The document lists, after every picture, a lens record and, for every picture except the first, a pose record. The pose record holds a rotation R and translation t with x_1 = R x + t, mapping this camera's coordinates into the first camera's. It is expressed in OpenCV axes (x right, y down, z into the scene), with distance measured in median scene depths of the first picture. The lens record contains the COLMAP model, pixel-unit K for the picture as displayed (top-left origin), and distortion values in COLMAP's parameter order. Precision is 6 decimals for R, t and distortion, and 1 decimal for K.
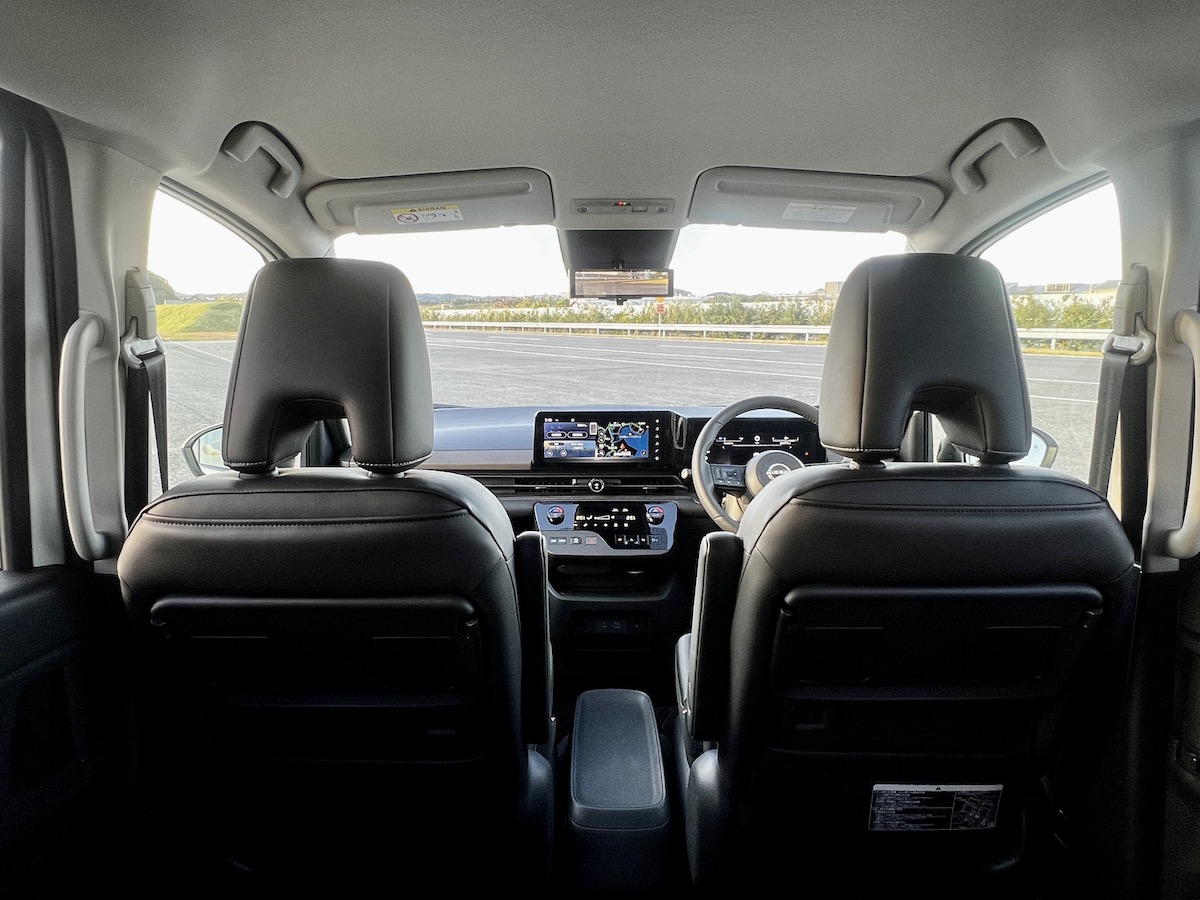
lens RADIAL K [[895.6, 0, 600.0], [0, 895.6, 450.0], [0, 0, 1]] dist [0.000150, 0.000726]
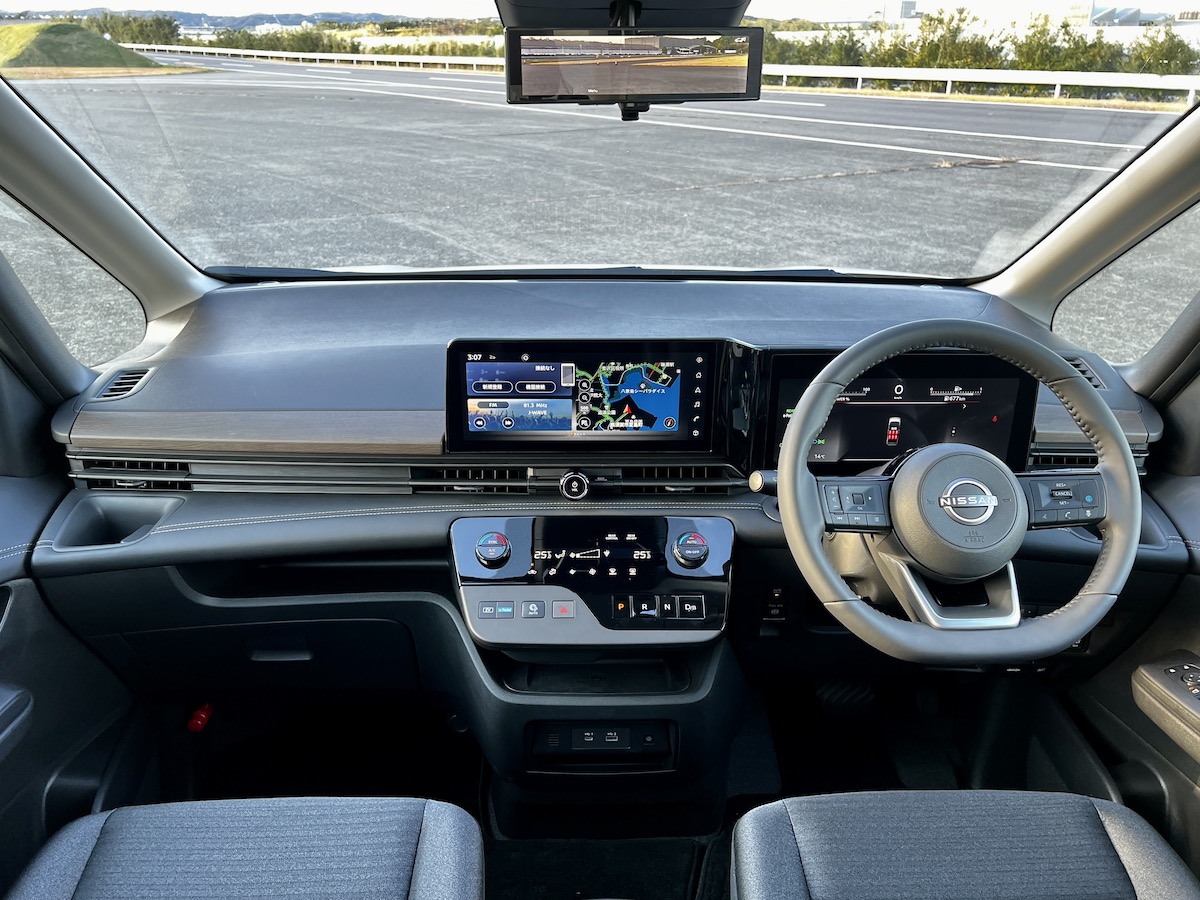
lens RADIAL K [[1009.1, 0, 600.0], [0, 1009.1, 450.0], [0, 0, 1]] dist [0.071904, -0.109095]
pose [[0.999770, 0.002169, 0.021322, -0.001583], [-0.007140, 0.971748, 0.235913, -0.113392], [-0.020208, -0.236011, 0.971540, 0.455180]]
